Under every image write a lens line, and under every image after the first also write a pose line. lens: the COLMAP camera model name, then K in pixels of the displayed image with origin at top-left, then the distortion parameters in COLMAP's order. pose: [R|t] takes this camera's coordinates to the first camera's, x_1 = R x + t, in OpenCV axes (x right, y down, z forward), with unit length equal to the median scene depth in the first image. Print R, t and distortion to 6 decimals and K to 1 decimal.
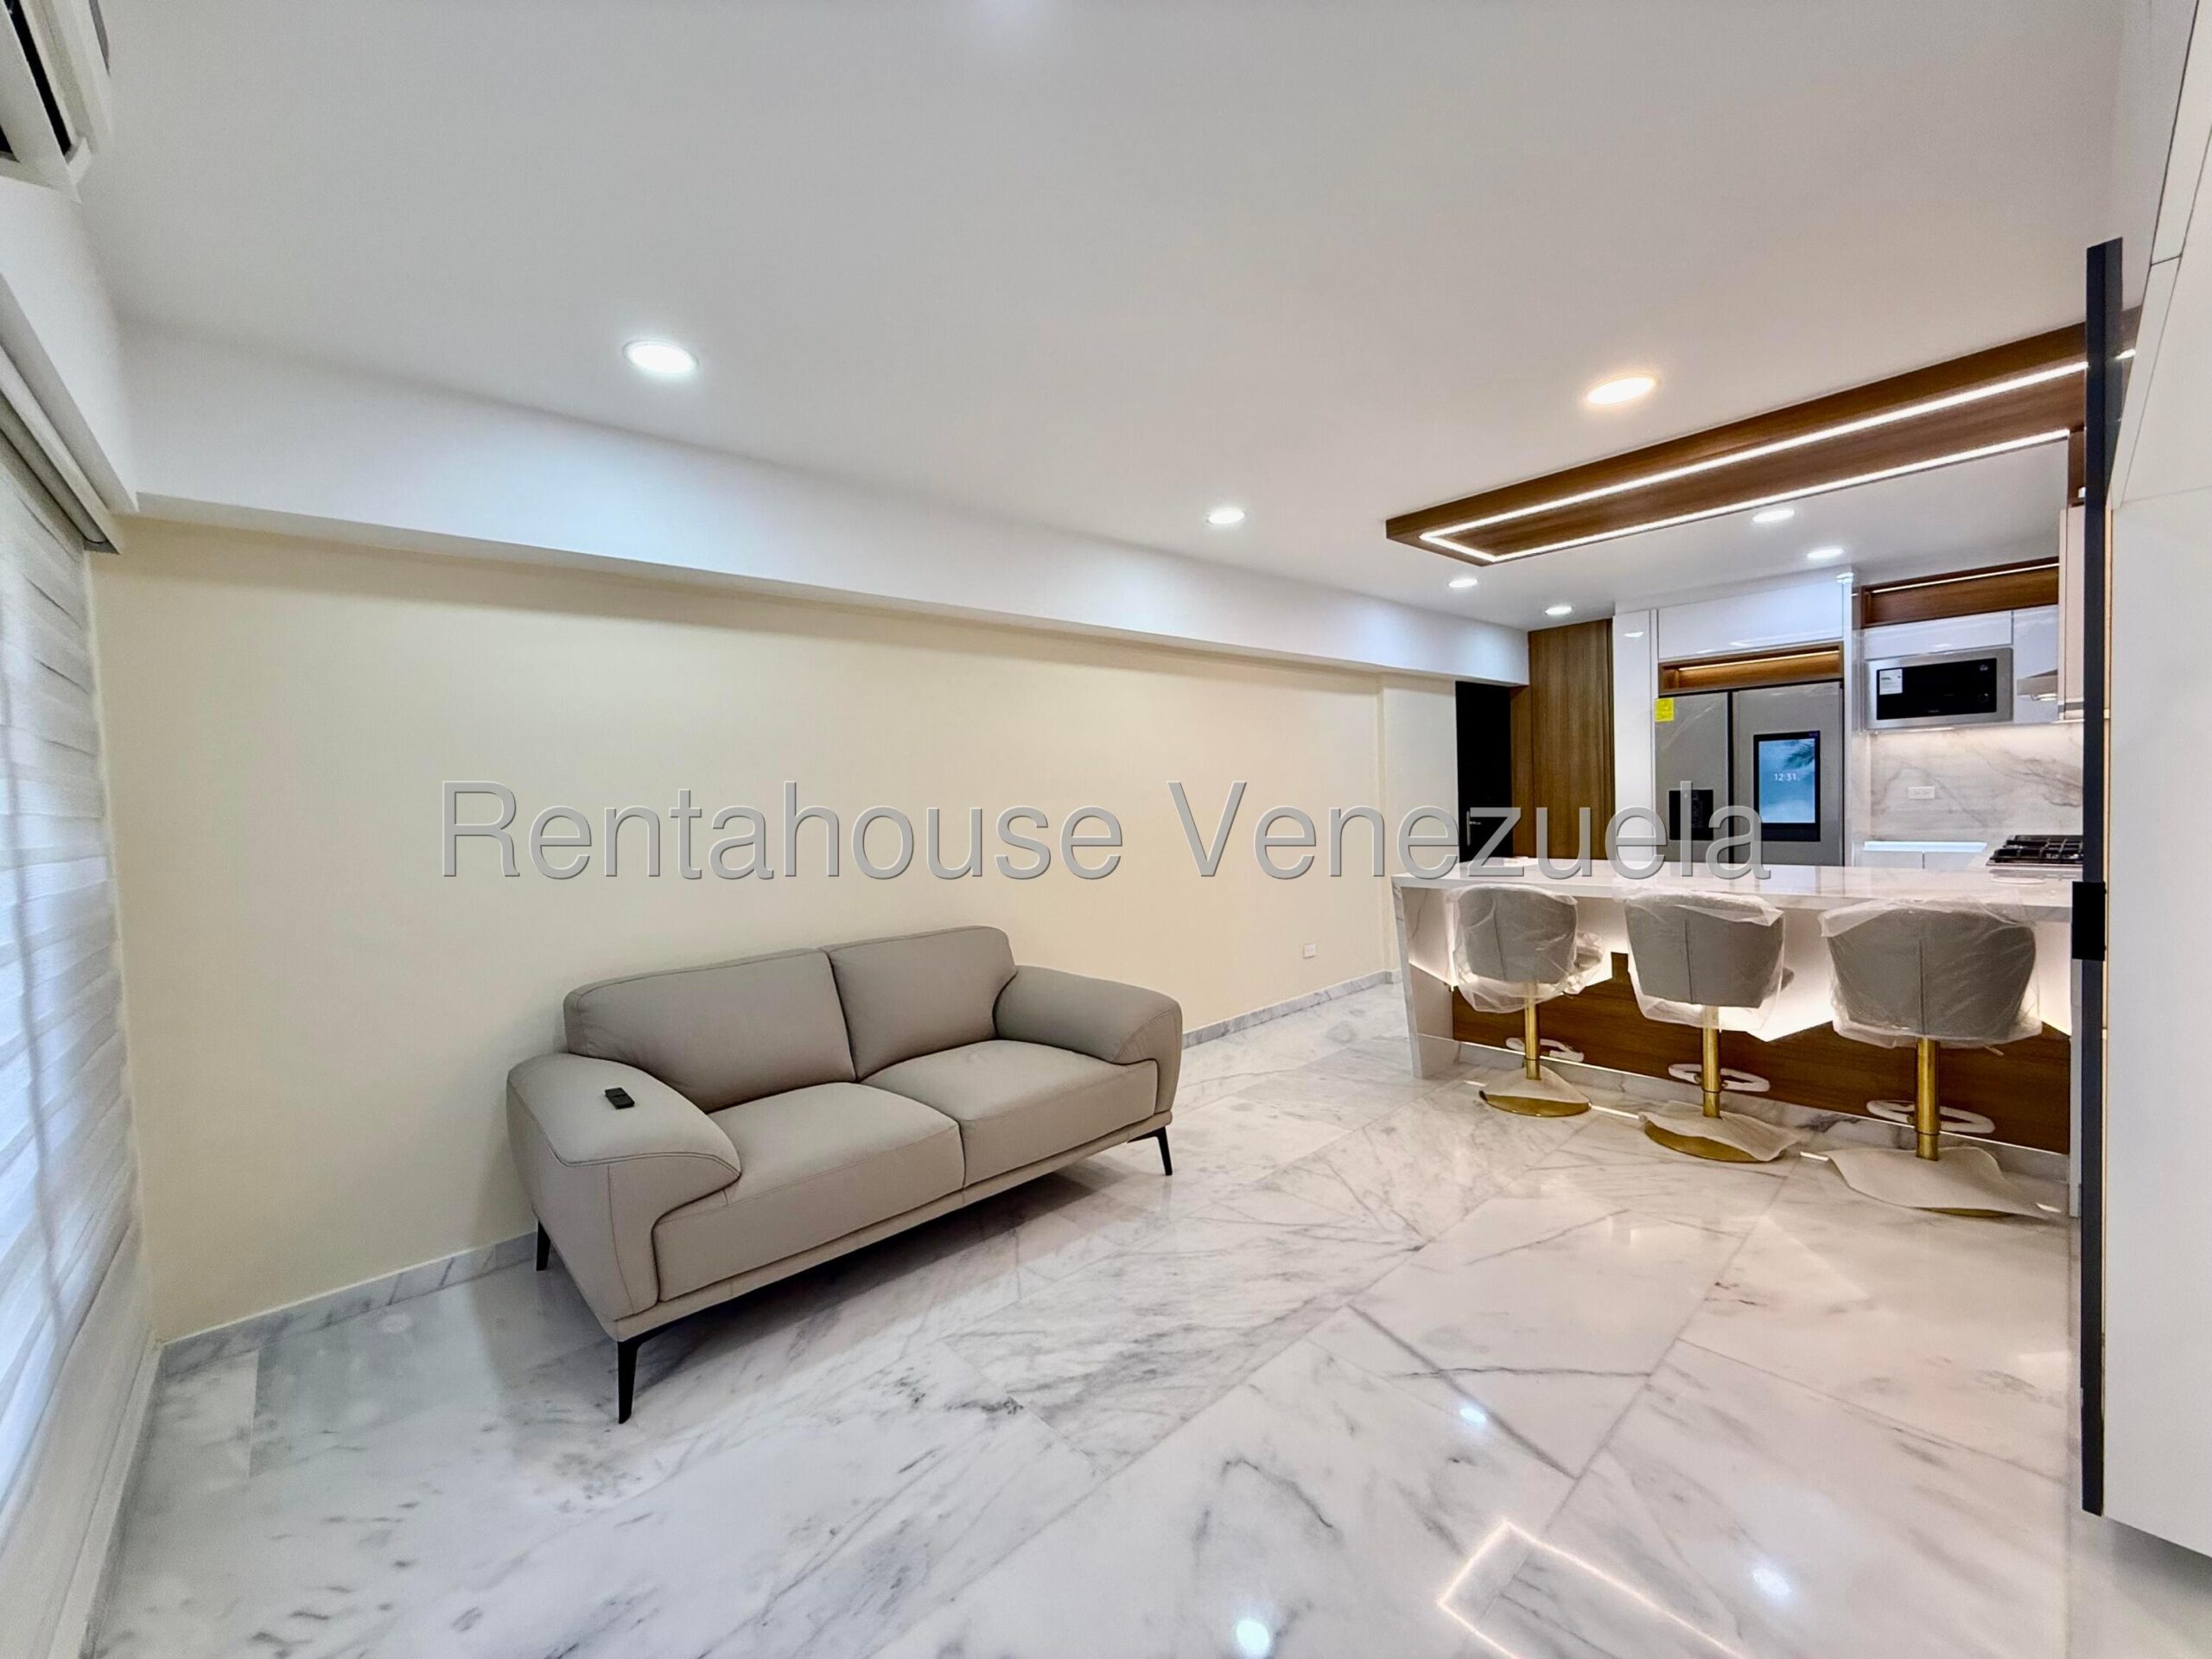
lens RADIAL K [[880.5, 0, 1101.6], [0, 880.5, 833.2], [0, 0, 1]] dist [-0.001000, 0.000016]
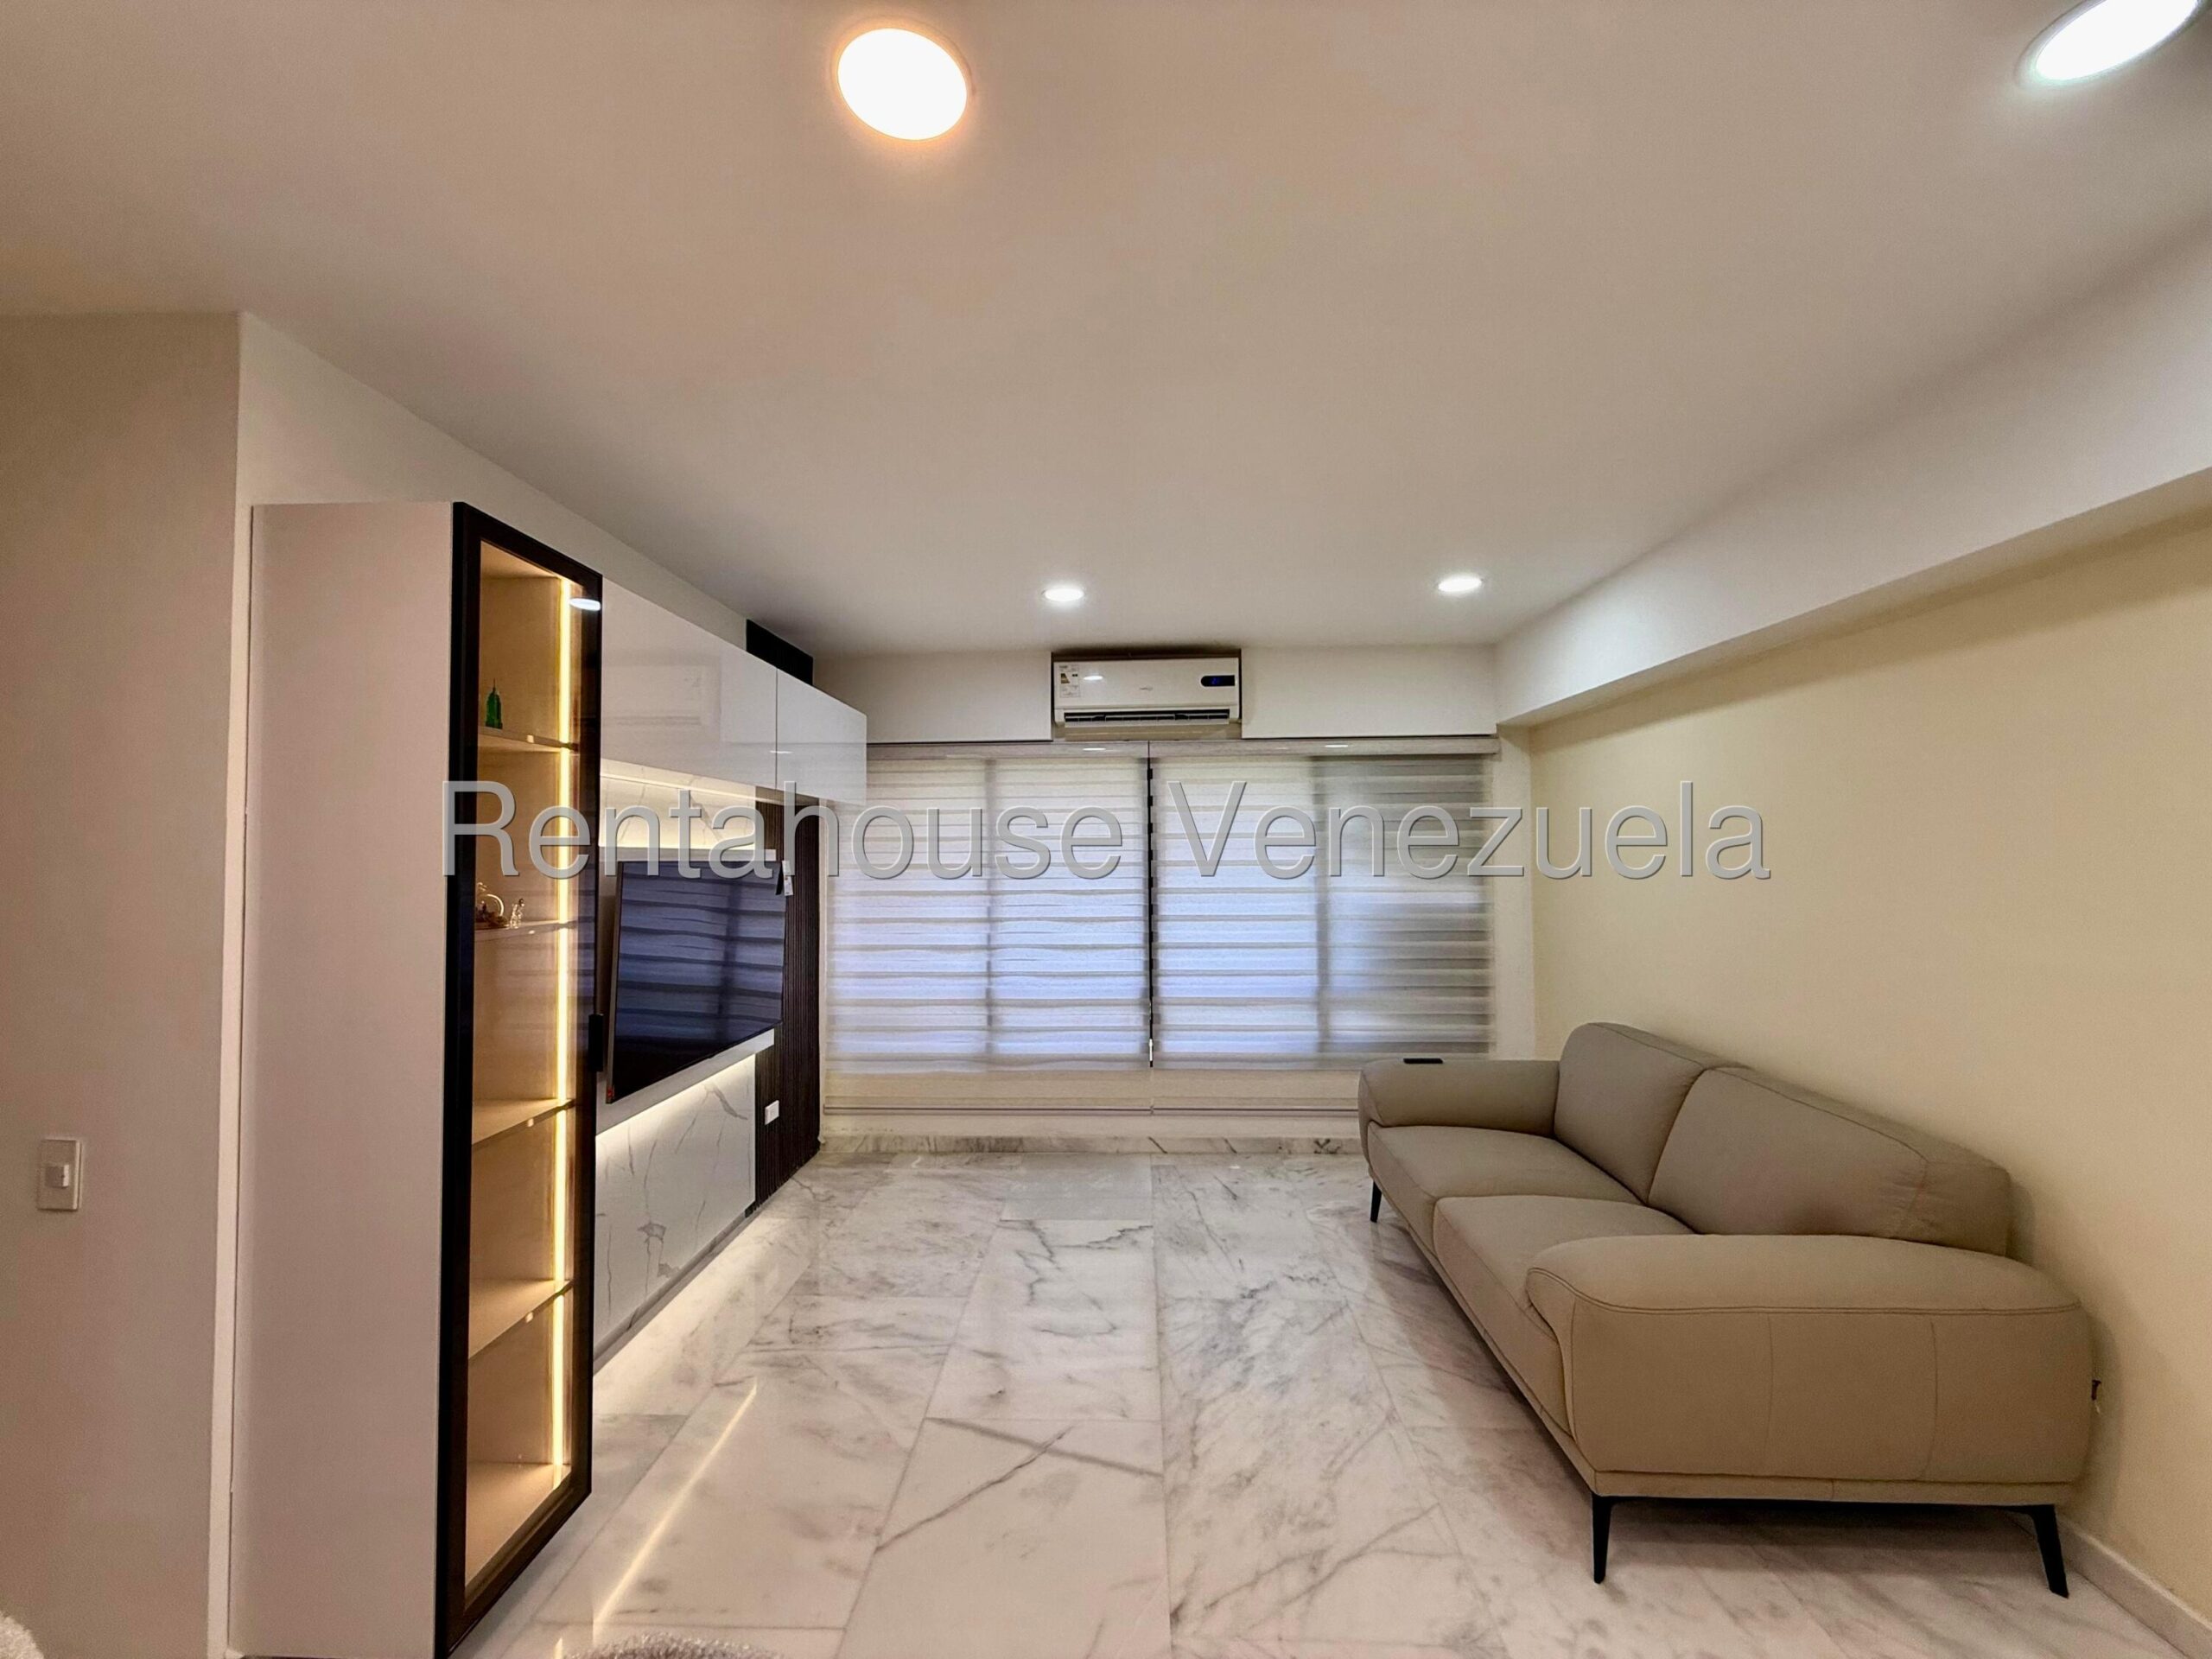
lens RADIAL K [[880.5, 0, 1101.2], [0, 880.5, 832.5], [0, 0, 1]] dist [-0.001000, 0.000016]
pose [[-0.701477, 0.026996, -0.712181, 0.653654], [0.004582, 0.999433, 0.033371, -0.116274], [0.712678, 0.020146, -0.701202, 1.075622]]
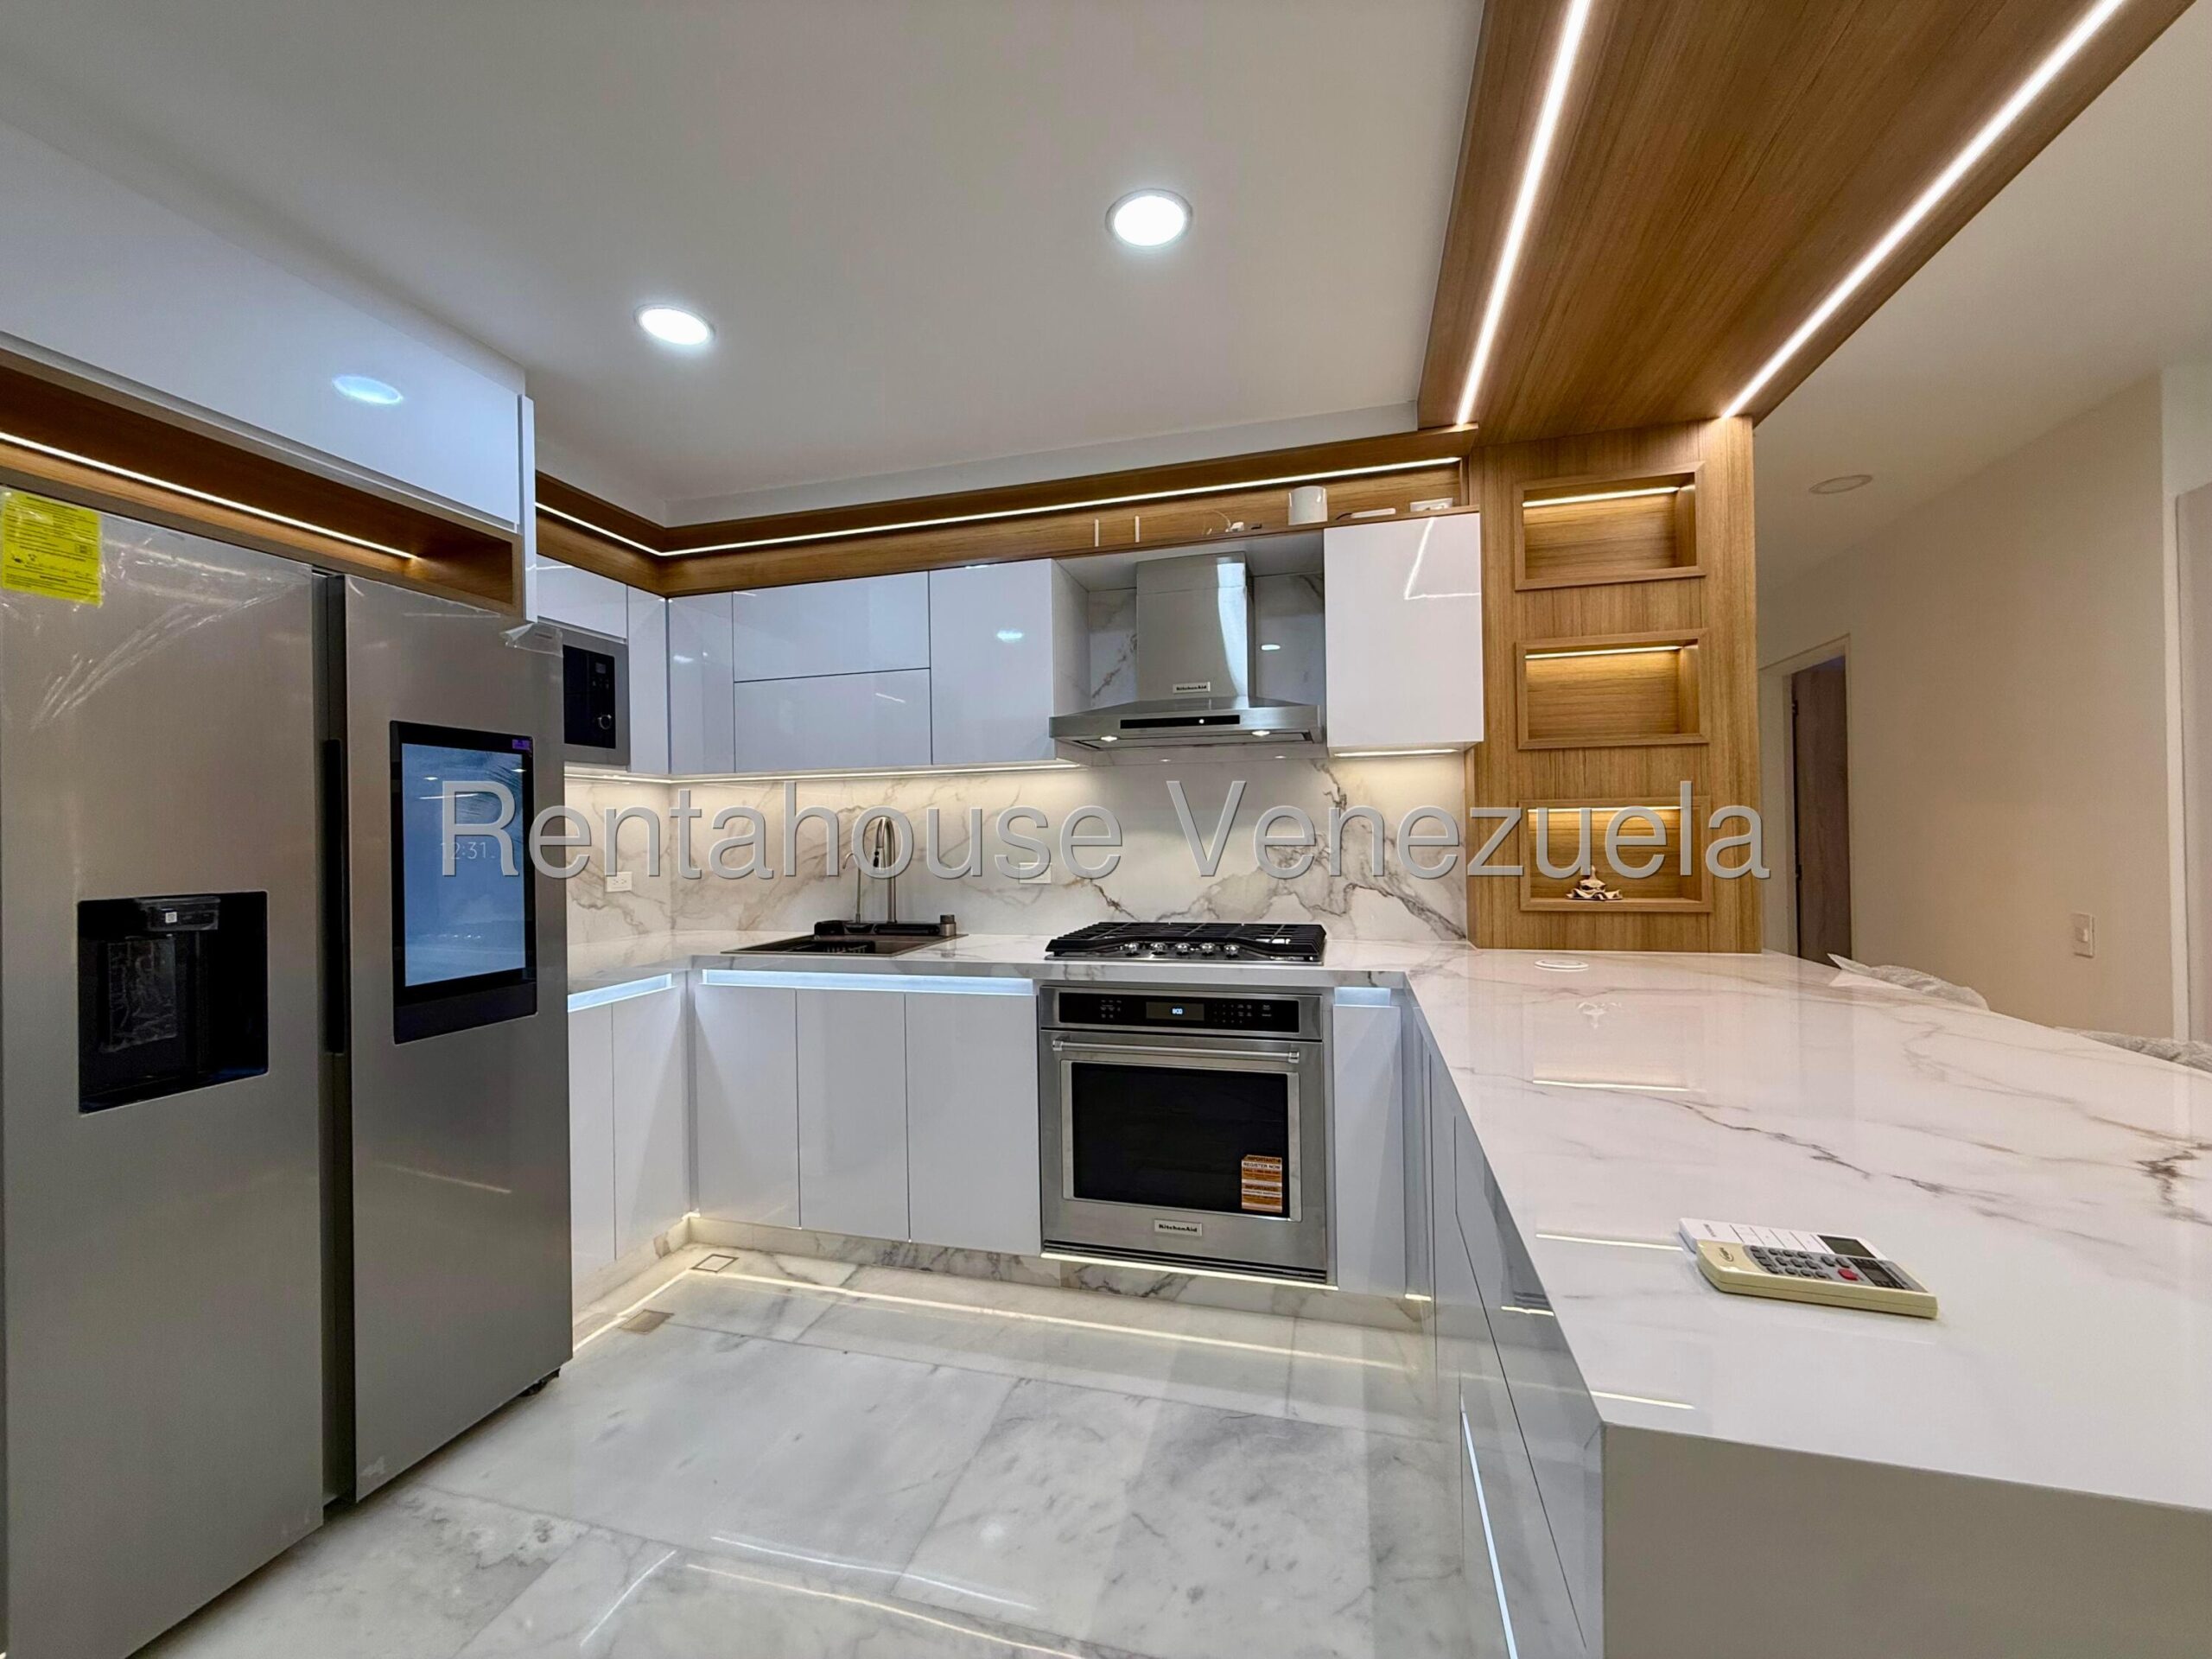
lens RADIAL K [[880.5, 0, 1102.1], [0, 880.5, 831.1], [0, 0, 1]] dist [-0.001000, 0.000016]
pose [[-0.534434, 0.054486, 0.843452, 0.514406], [0.077555, 0.996871, -0.015256, -0.071270], [-0.841644, 0.057260, -0.536988, 1.517032]]
